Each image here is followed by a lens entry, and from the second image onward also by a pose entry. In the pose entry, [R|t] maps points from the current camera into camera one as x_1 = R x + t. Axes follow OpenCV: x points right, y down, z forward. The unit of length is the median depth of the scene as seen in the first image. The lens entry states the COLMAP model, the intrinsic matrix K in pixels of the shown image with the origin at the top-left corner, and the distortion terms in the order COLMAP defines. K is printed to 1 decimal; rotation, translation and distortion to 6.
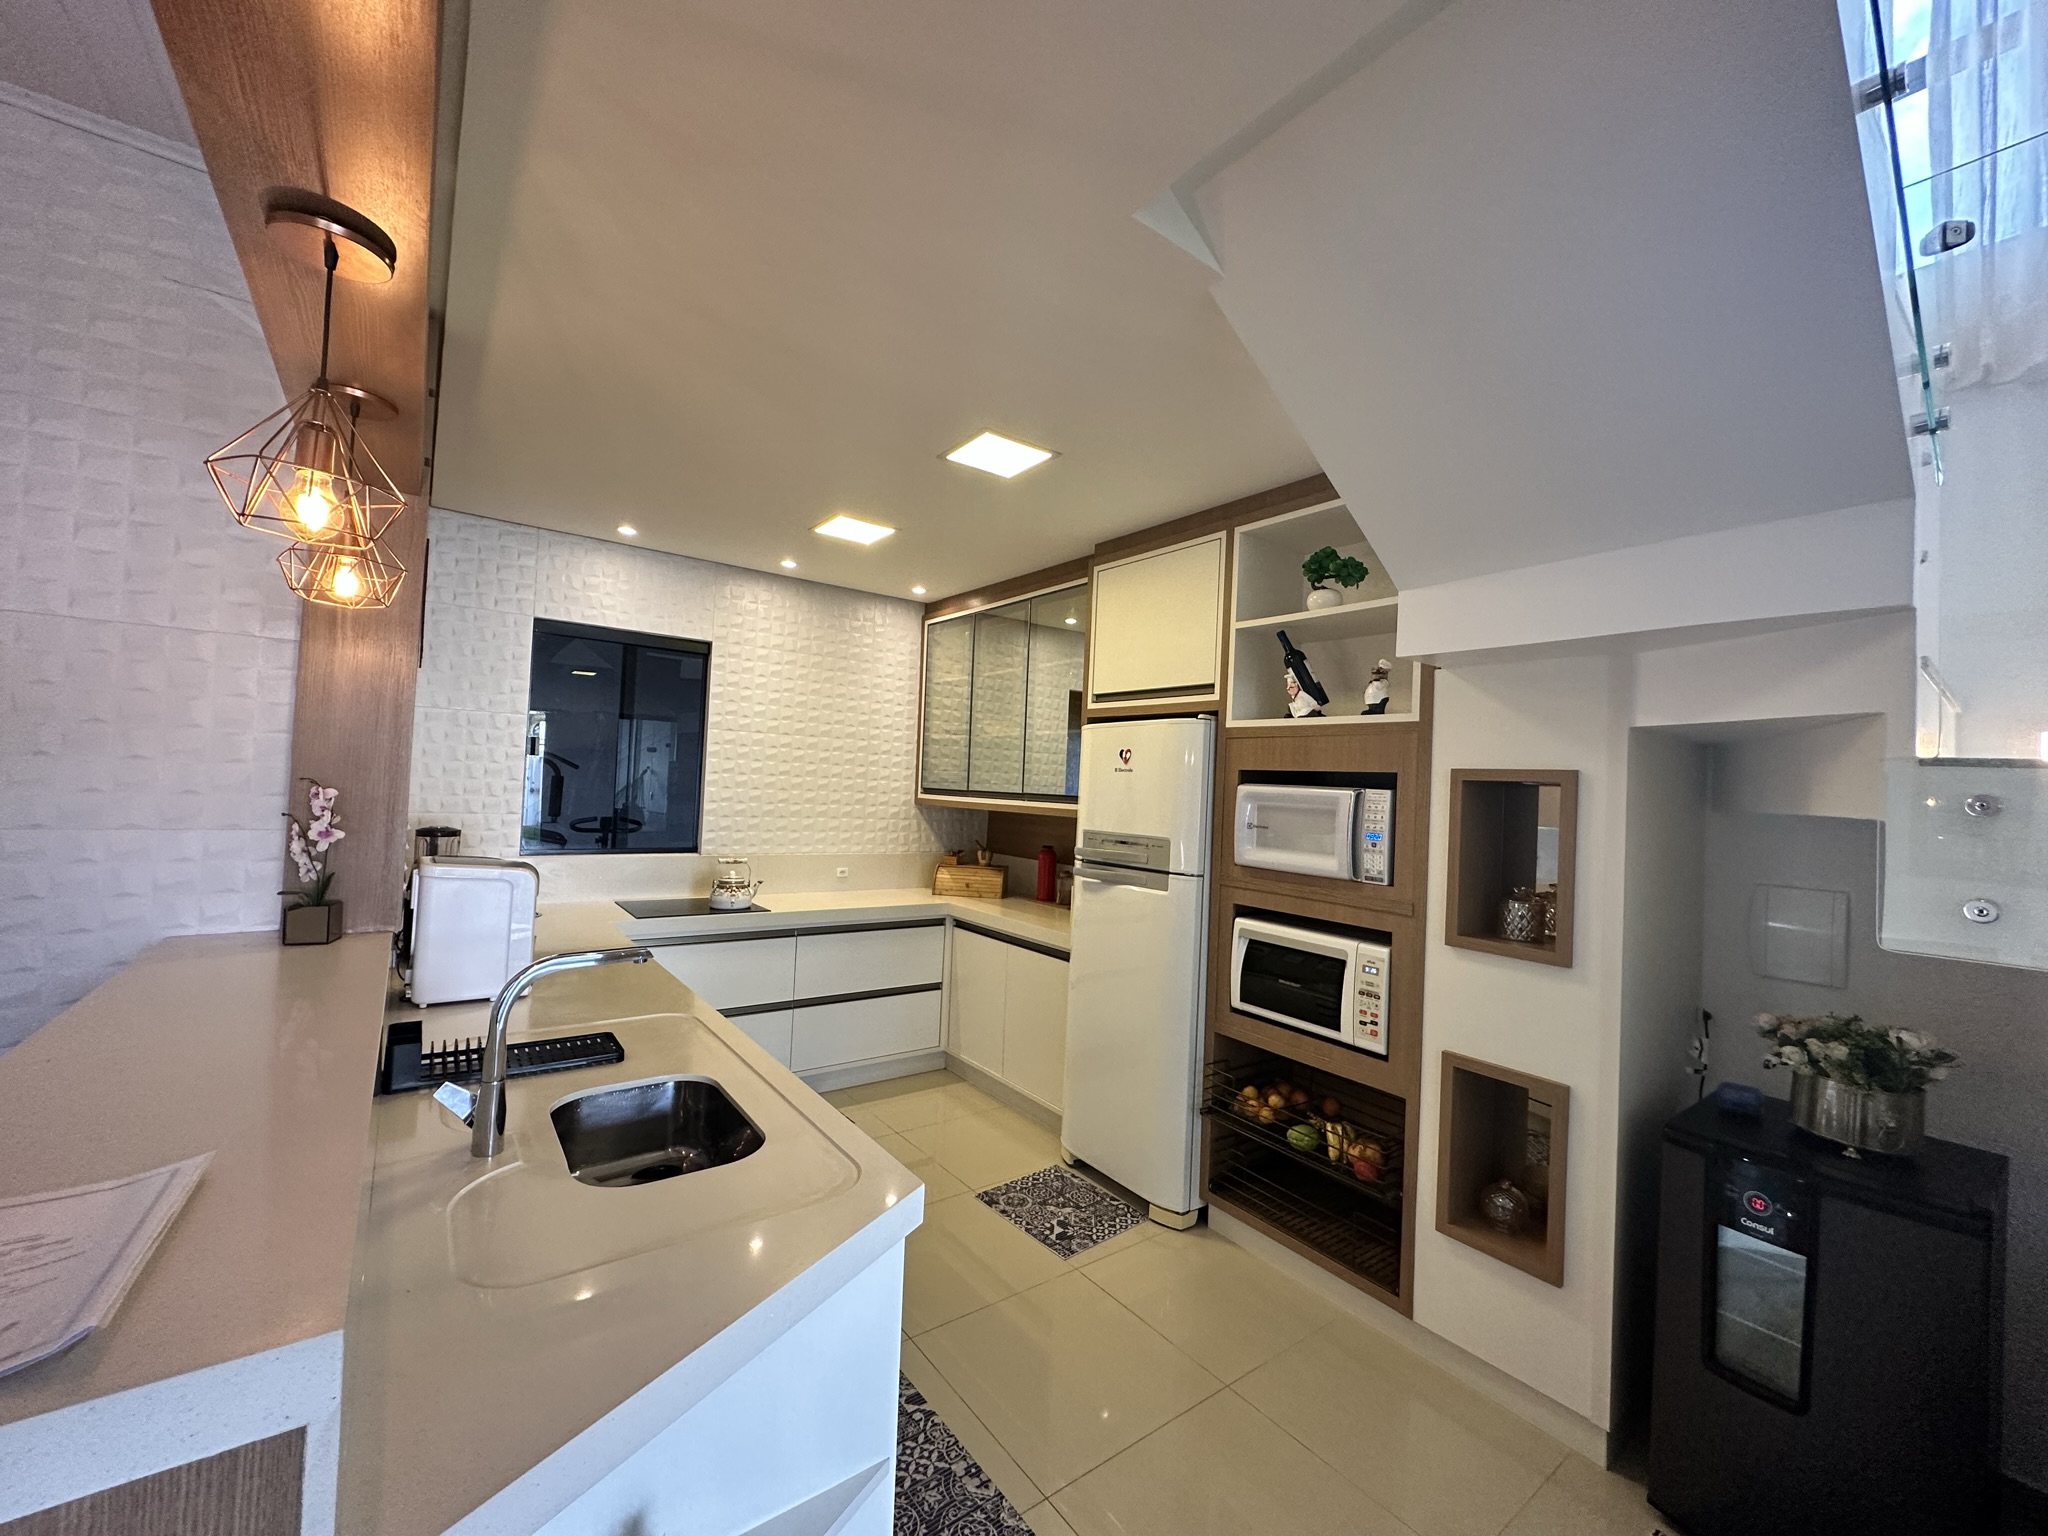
lens RADIAL K [[812.6, 0, 1026.7], [0, 812.6, 755.5], [0, 0, 1]] dist [-0.000750, -0.000654]
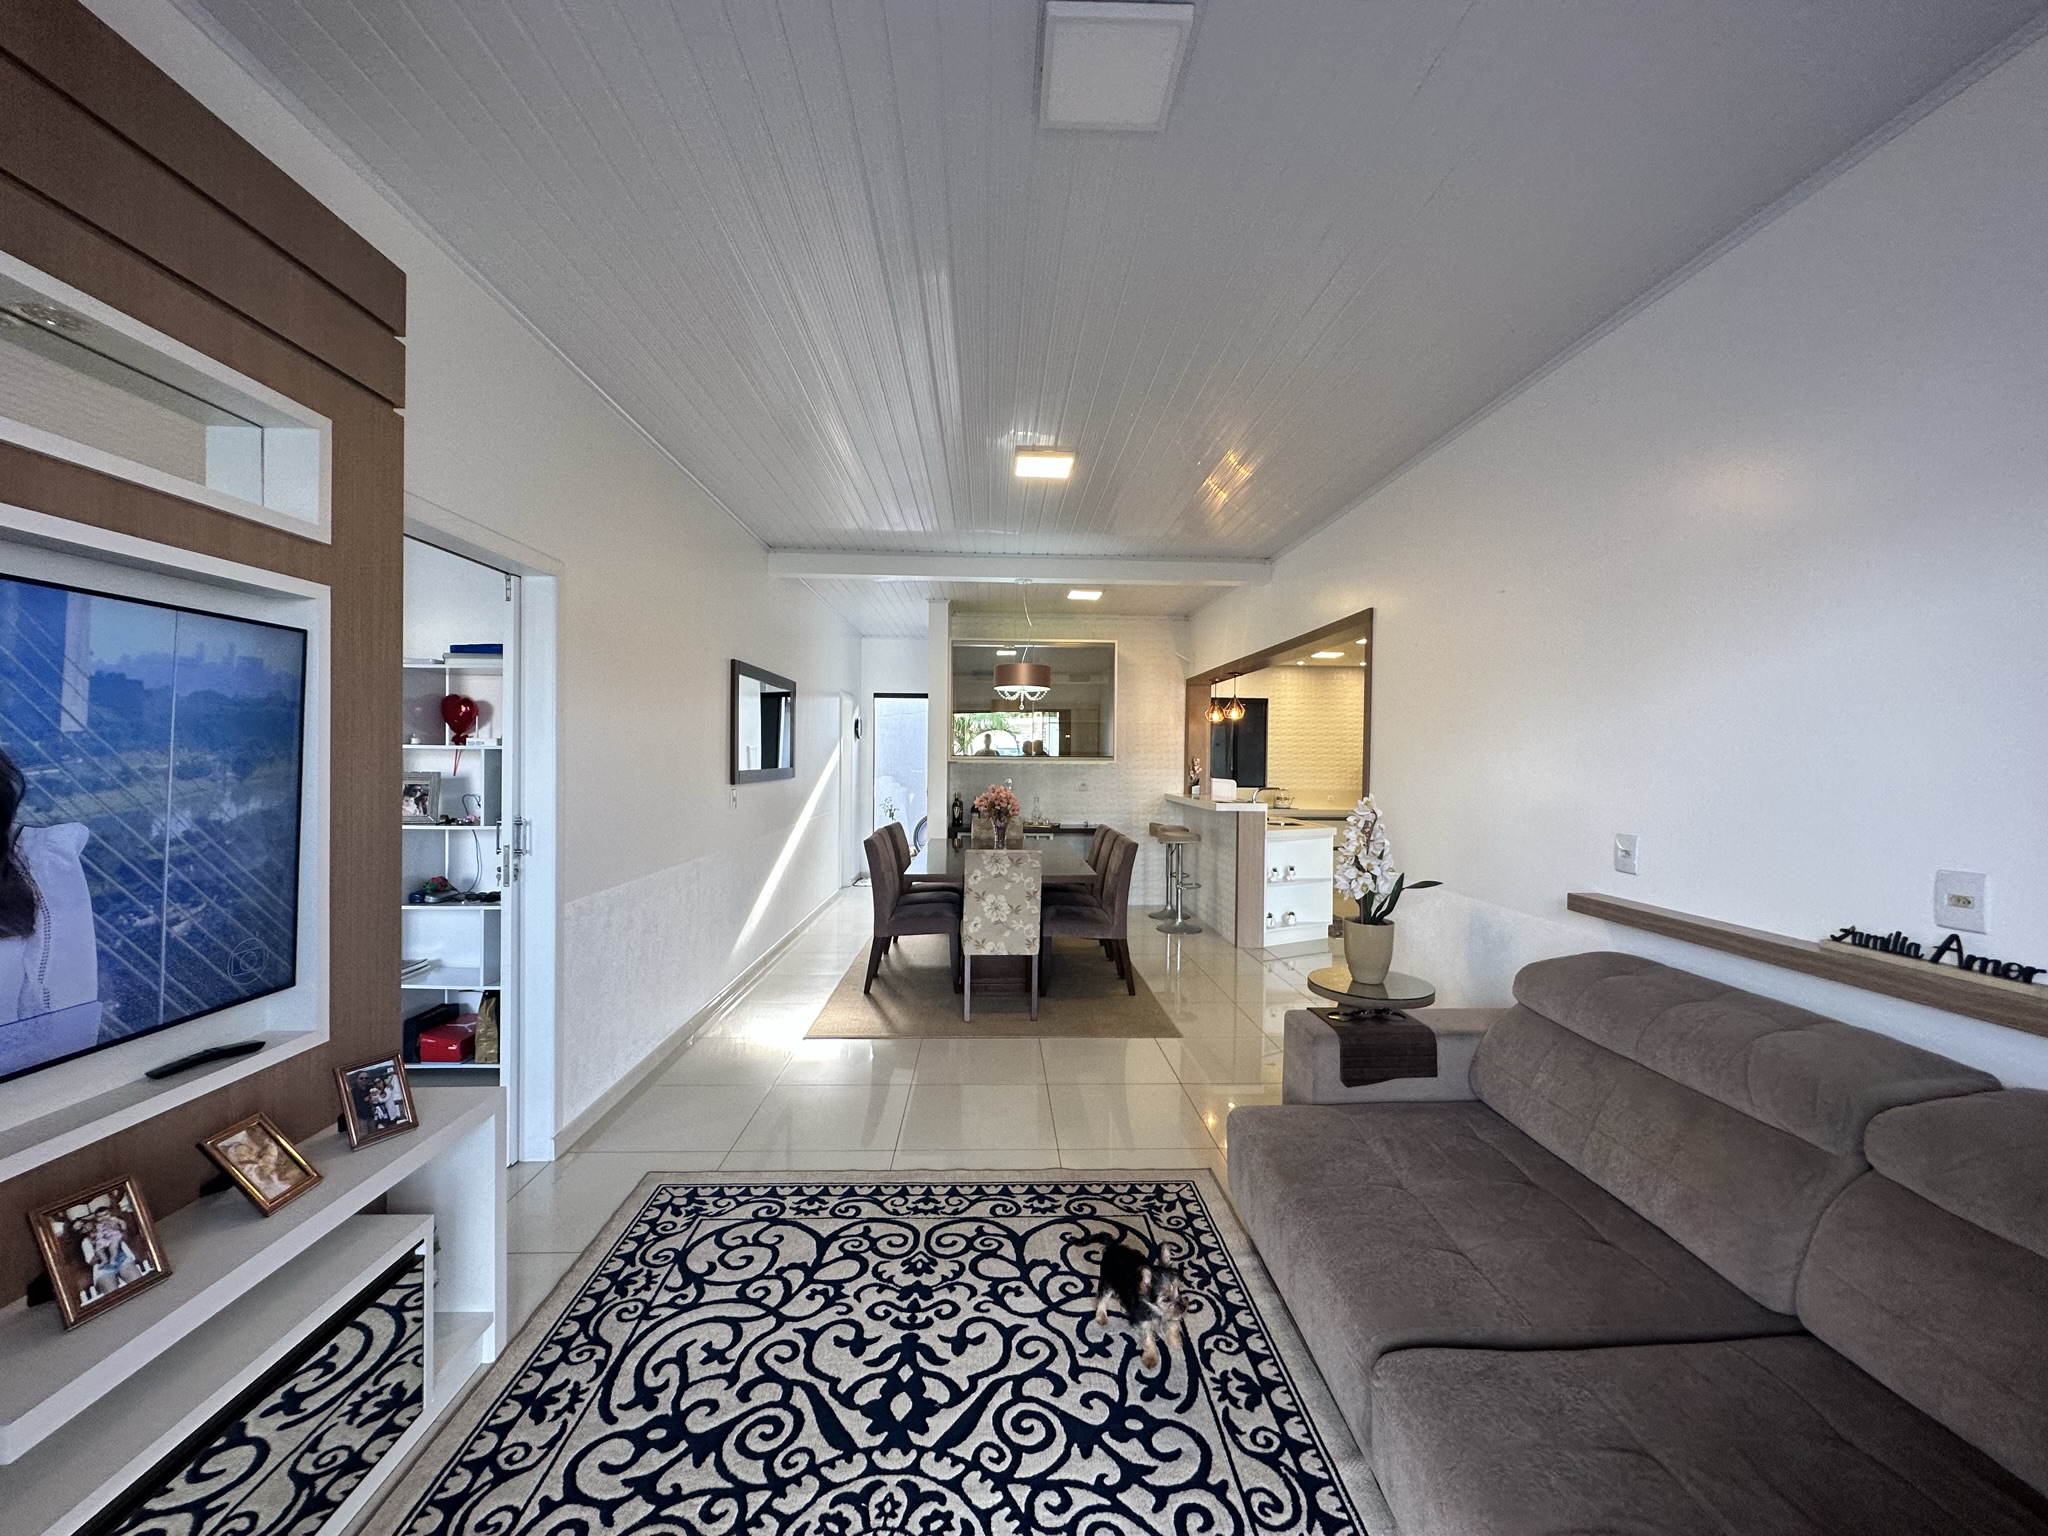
lens RADIAL K [[812.6, 0, 1022.9], [0, 812.6, 760.5], [0, 0, 1]] dist [-0.000750, -0.000654]
pose [[0.815222, -0.026984, -0.578520, 0.447611], [0.035863, 0.999349, 0.003923, -0.005637], [0.578037, -0.023945, 0.815659, -1.521645]]
